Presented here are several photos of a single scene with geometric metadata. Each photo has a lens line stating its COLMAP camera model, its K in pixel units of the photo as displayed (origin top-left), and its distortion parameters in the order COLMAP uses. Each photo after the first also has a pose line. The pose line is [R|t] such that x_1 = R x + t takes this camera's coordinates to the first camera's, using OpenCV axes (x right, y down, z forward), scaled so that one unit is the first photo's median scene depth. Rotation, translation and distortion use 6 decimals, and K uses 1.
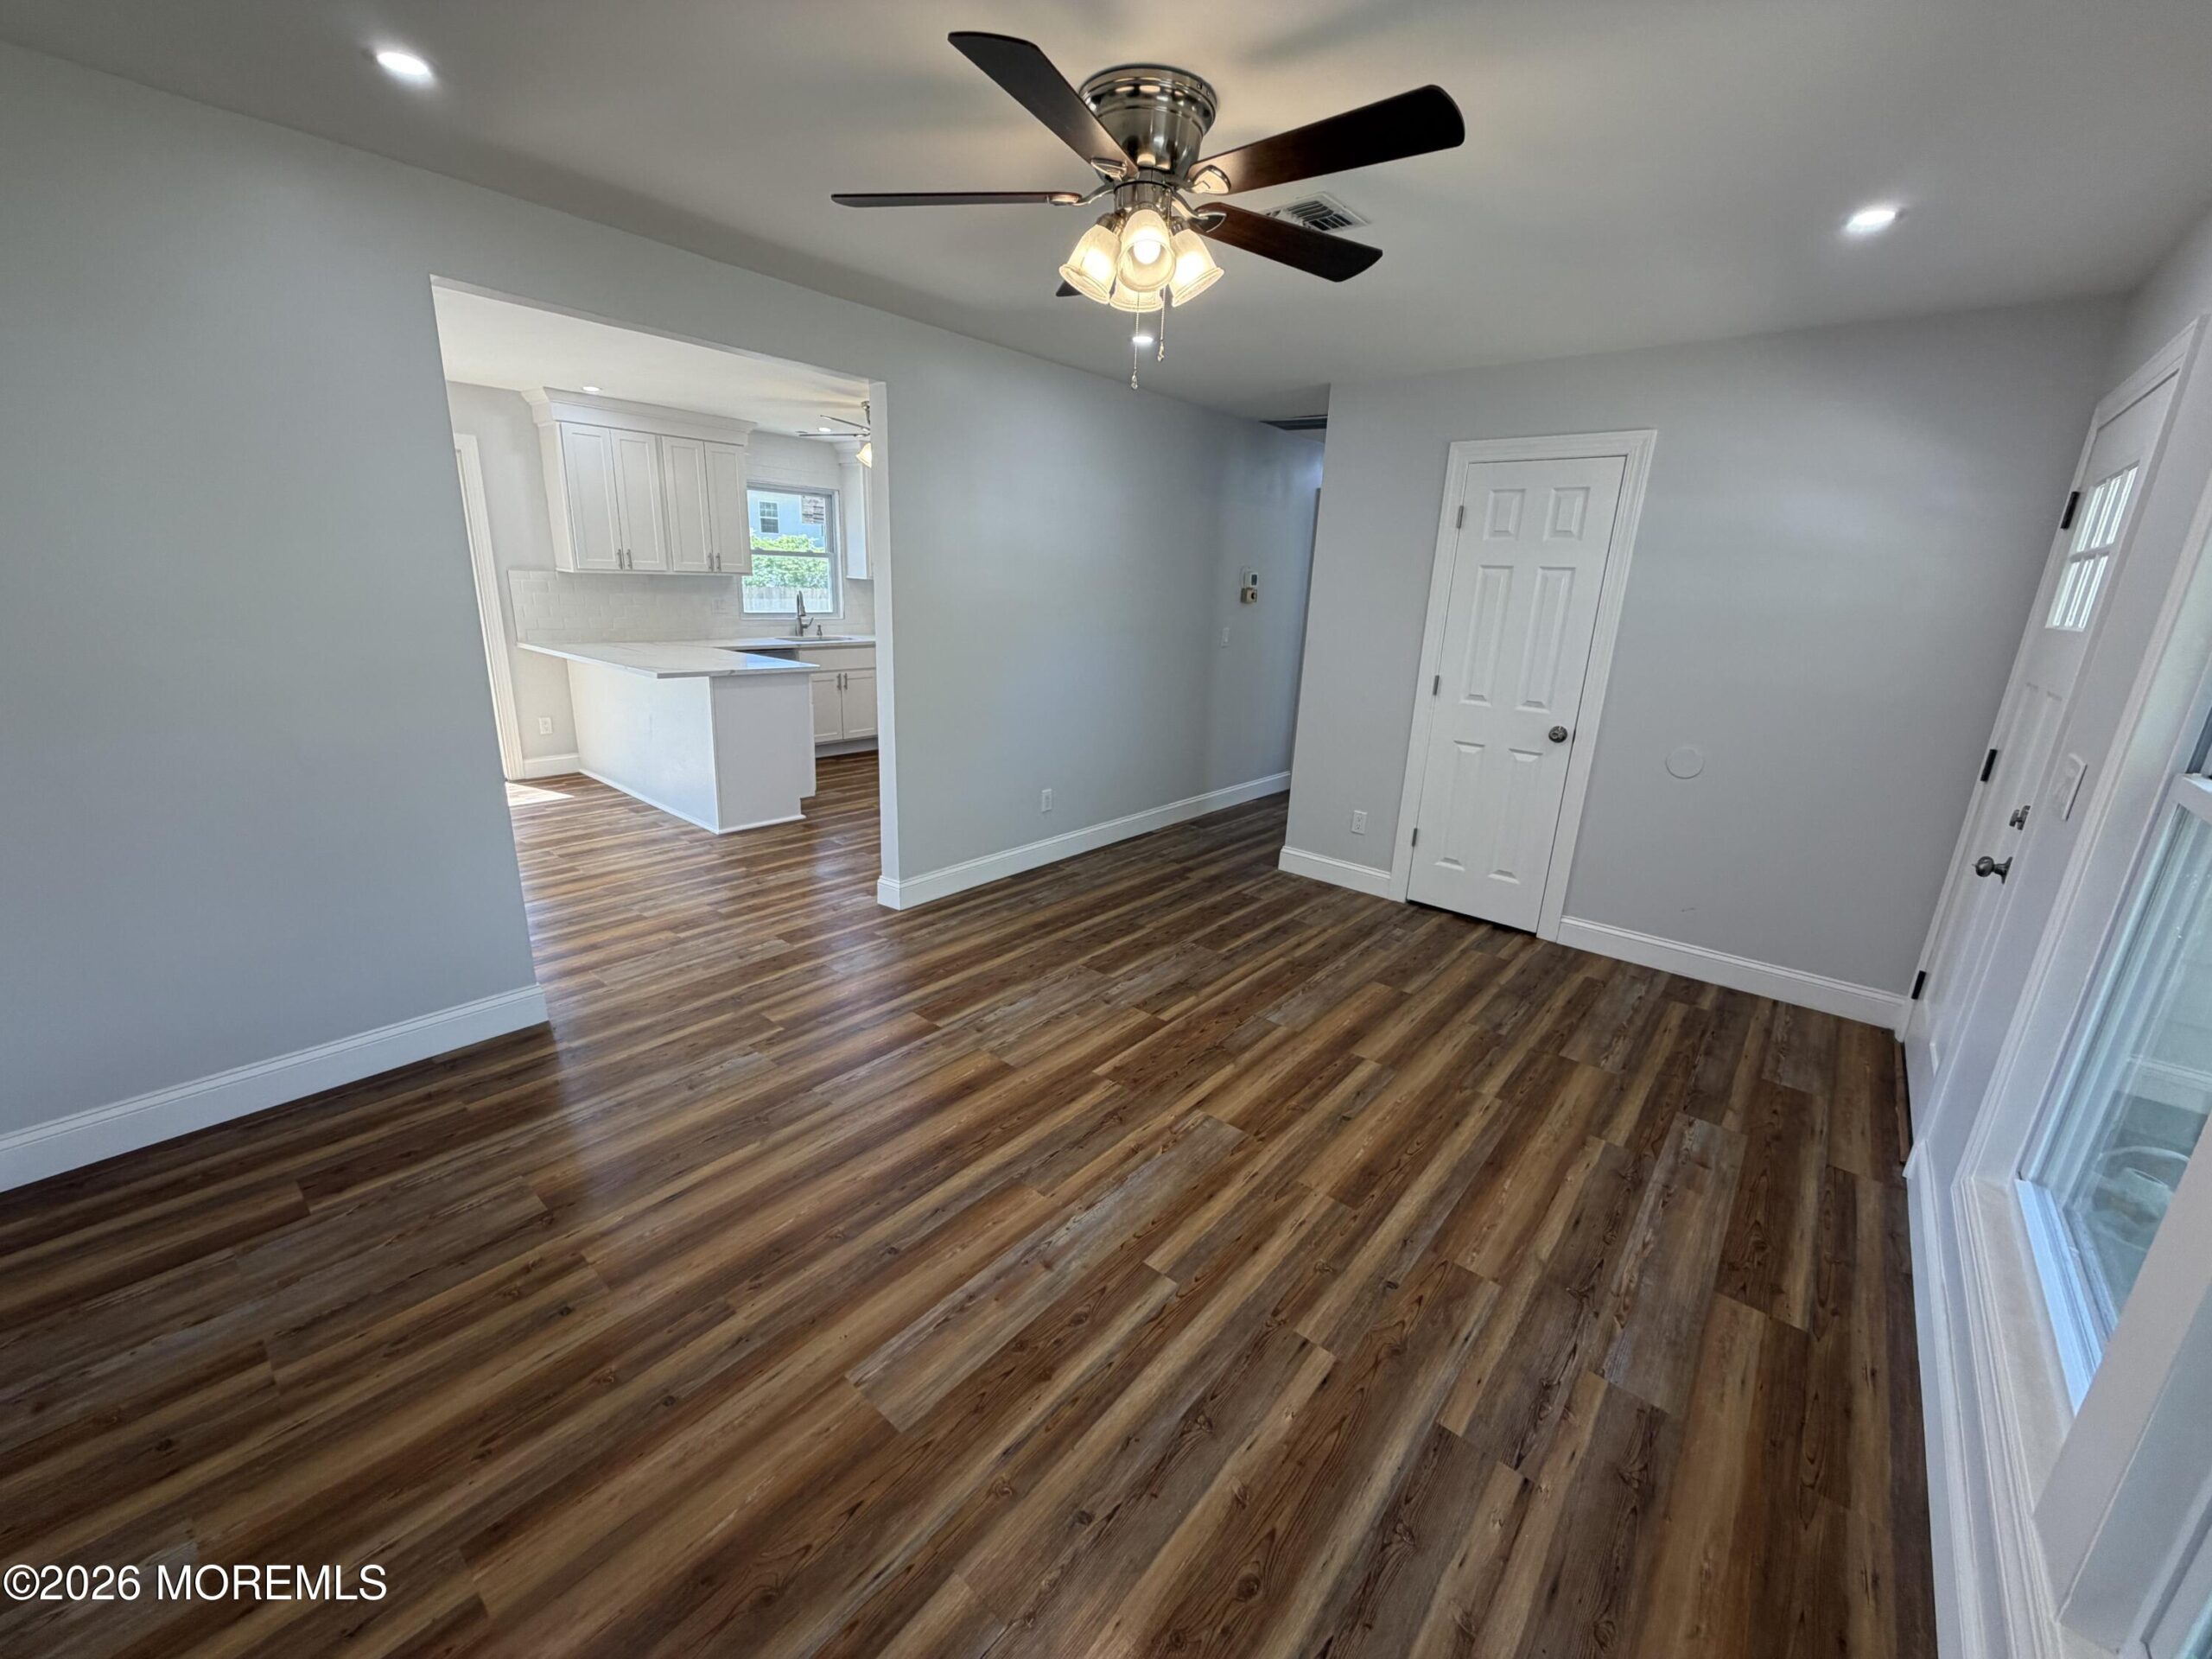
lens RADIAL K [[879.0, 0, 1100.7], [0, 879.0, 823.6], [0, 0, 1]] dist [0.001175, -0.000656]
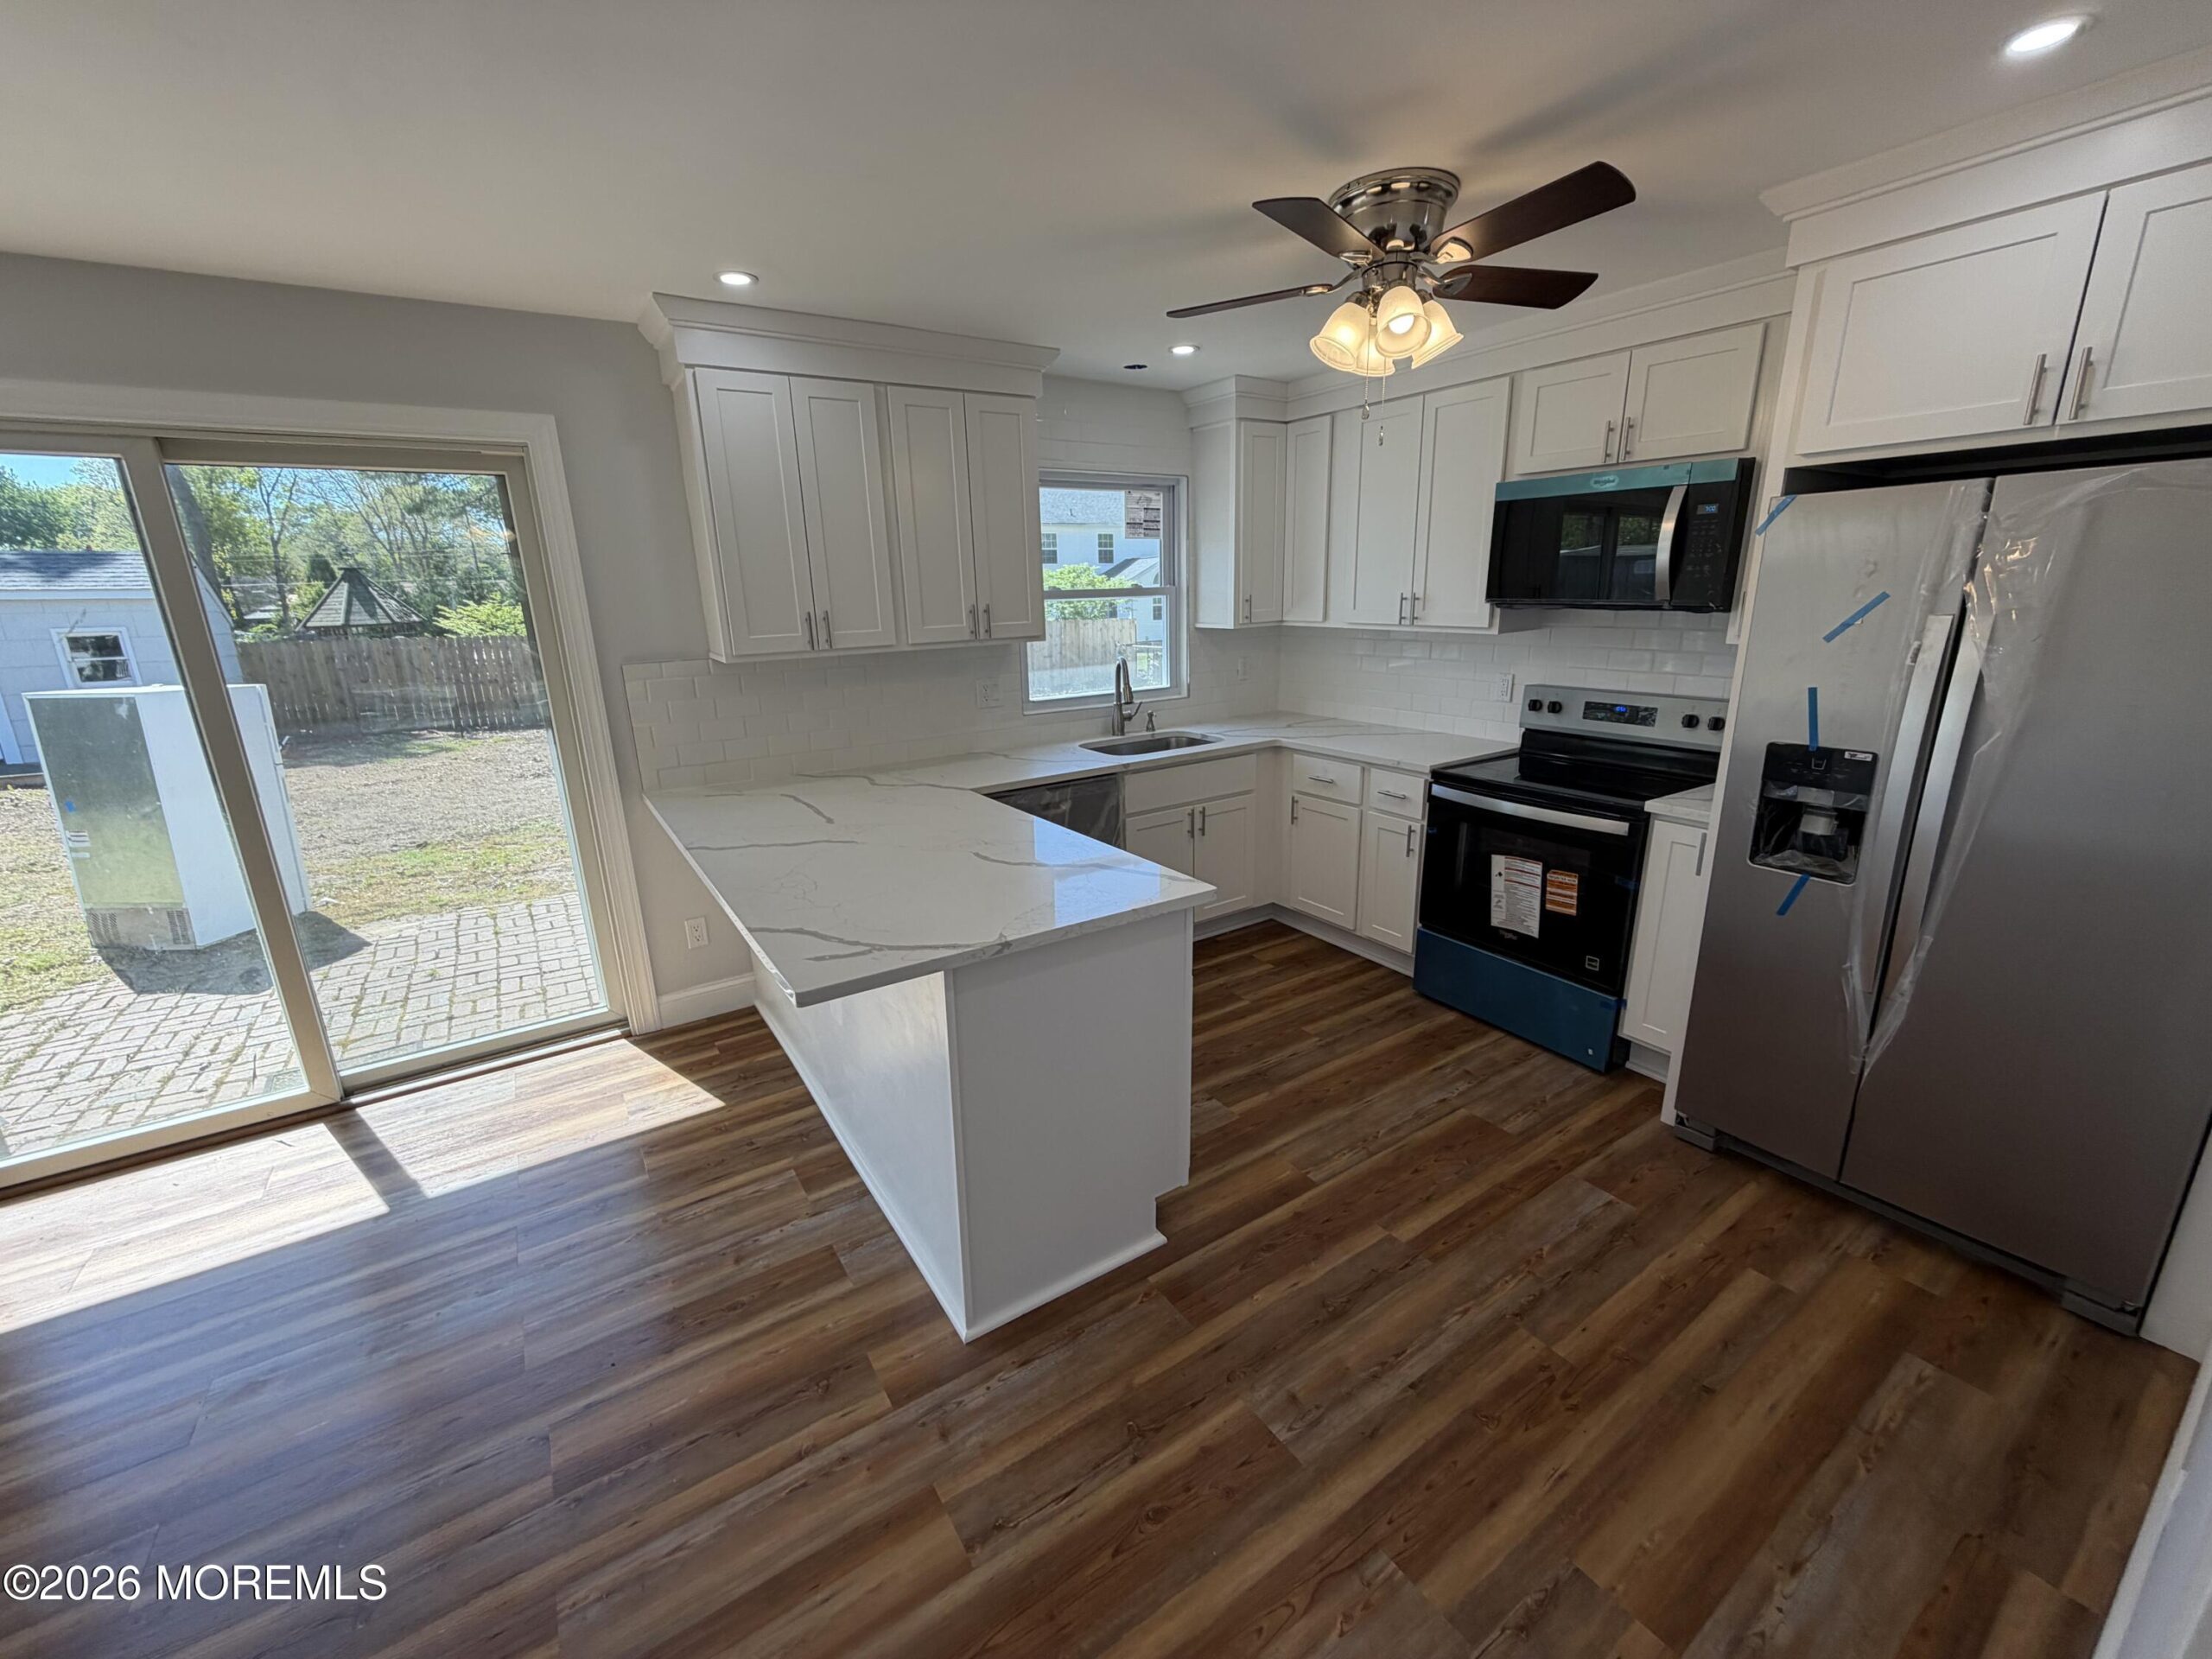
lens RADIAL K [[879.0, 0, 1101.3], [0, 879.0, 825.7], [0, 0, 1]] dist [0.001175, -0.000656]
pose [[0.957253, 0.009733, -0.289088, -0.419296], [-0.013882, 0.999828, -0.012305, -0.329627], [0.288918, 0.015792, 0.957224, 1.006408]]
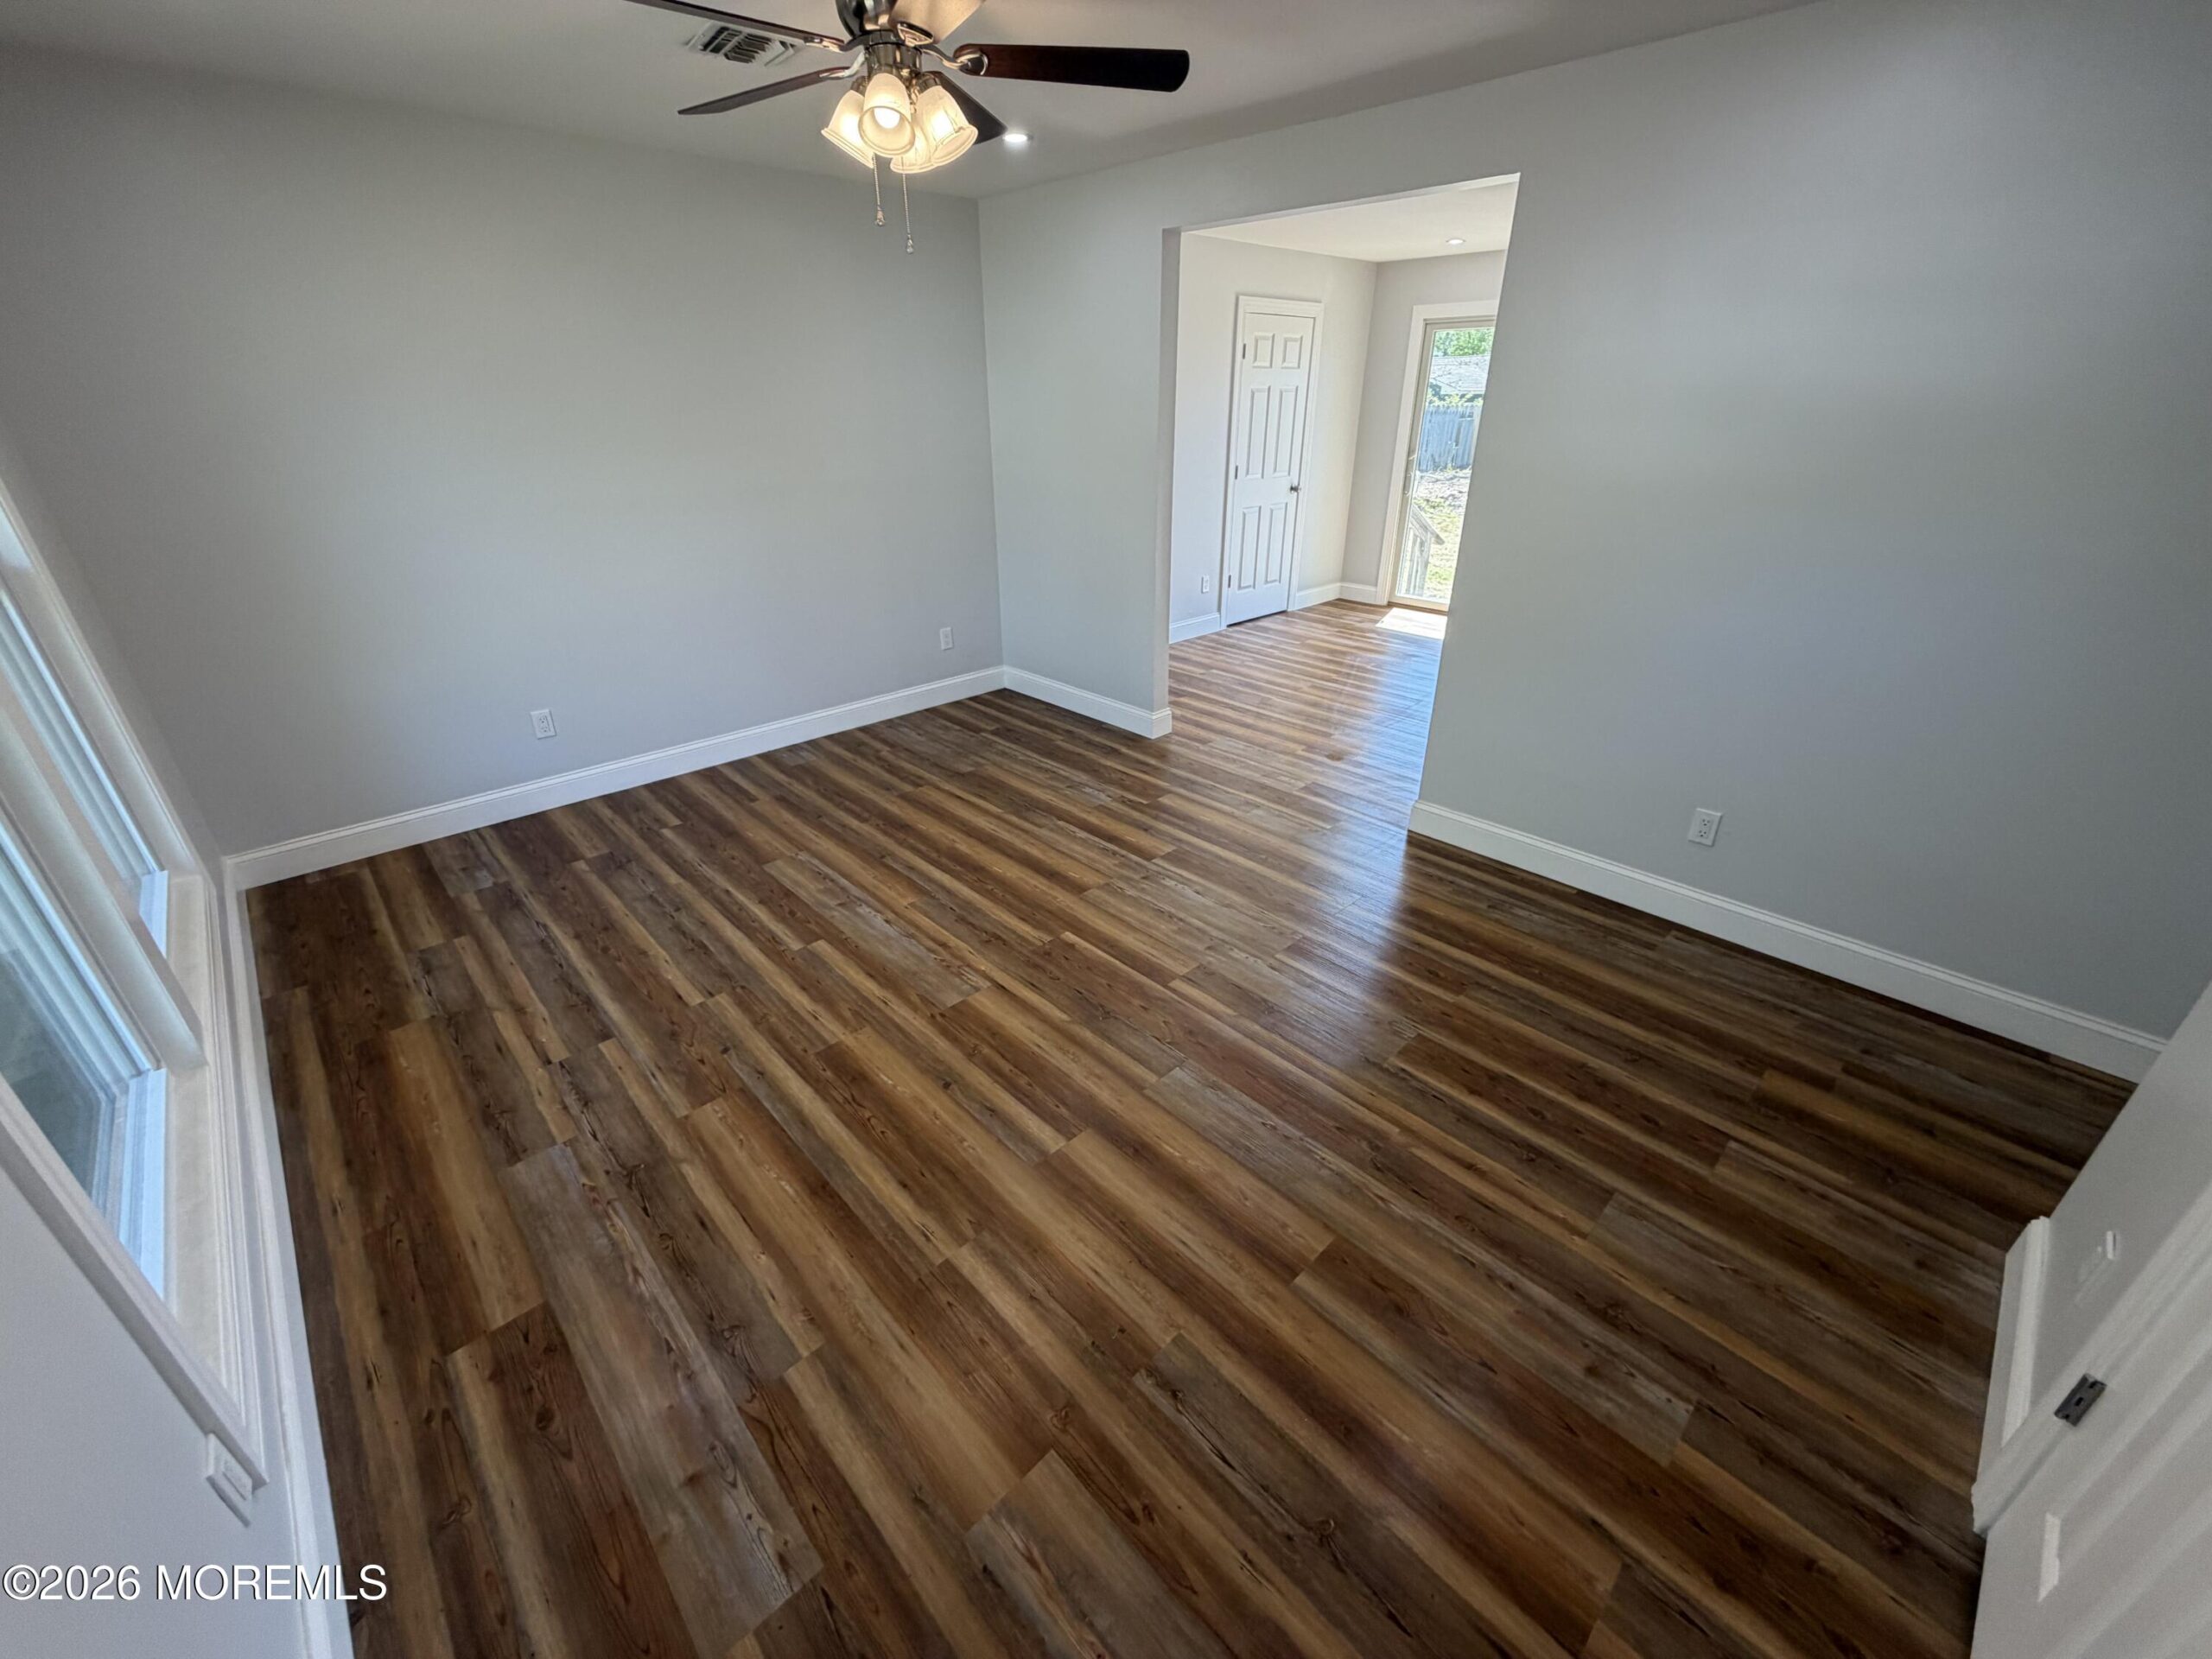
lens RADIAL K [[879.0, 0, 1102.7], [0, 879.0, 832.6], [0, 0, 1]] dist [0.001175, -0.000656]
pose [[-0.106534, 0.408577, -0.906485, 0.772491], [-0.273835, 0.864362, 0.421773, -0.238019], [0.955858, 0.293161, 0.019799, 0.855946]]
